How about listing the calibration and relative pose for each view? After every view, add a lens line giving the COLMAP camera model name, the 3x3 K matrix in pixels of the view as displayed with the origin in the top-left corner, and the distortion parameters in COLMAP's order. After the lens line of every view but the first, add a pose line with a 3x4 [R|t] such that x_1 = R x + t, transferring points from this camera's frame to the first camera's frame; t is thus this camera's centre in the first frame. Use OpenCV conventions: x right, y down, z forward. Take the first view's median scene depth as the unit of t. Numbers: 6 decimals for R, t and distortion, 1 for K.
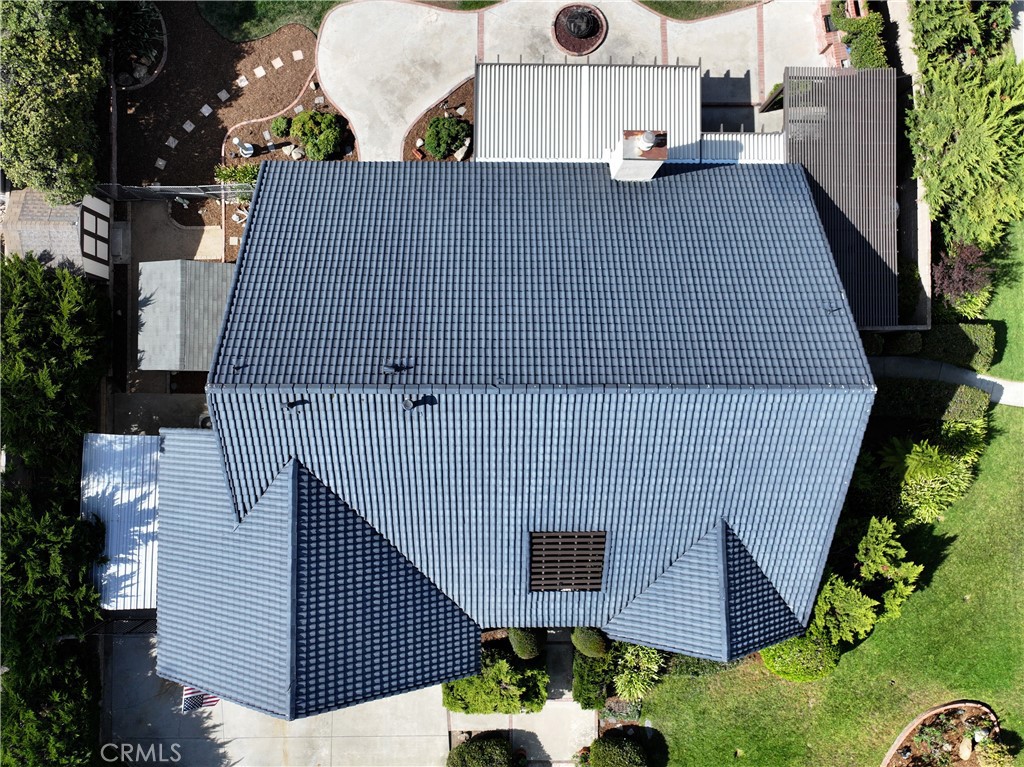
lens RADIAL K [[725.7, 0, 506.9], [0, 725.7, 352.3], [0, 0, 1]] dist [0.008099, 0.004579]
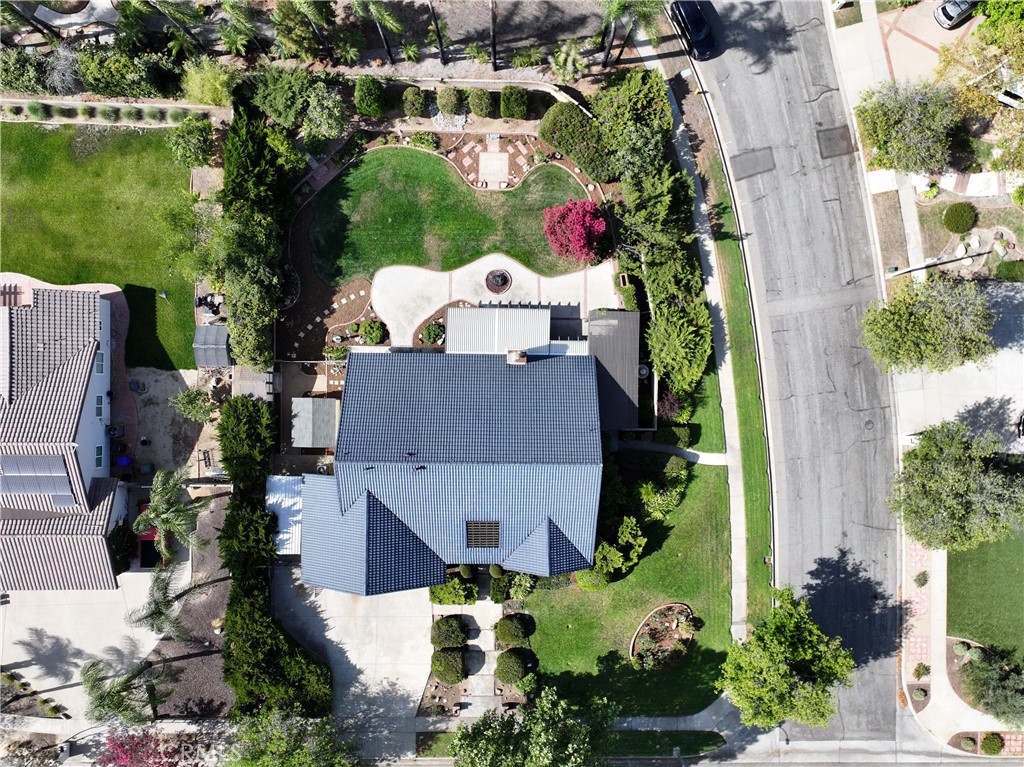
lens RADIAL K [[714.9, 0, 511.1], [0, 714.9, 380.6], [0, 0, 1]] dist [0.019798, 0.000041]
pose [[0.999944, 0.010591, 0.000001, 0.149534], [-0.010585, 0.999331, 0.035006, -0.250404], [0.000370, -0.035004, 0.999387, -1.122404]]
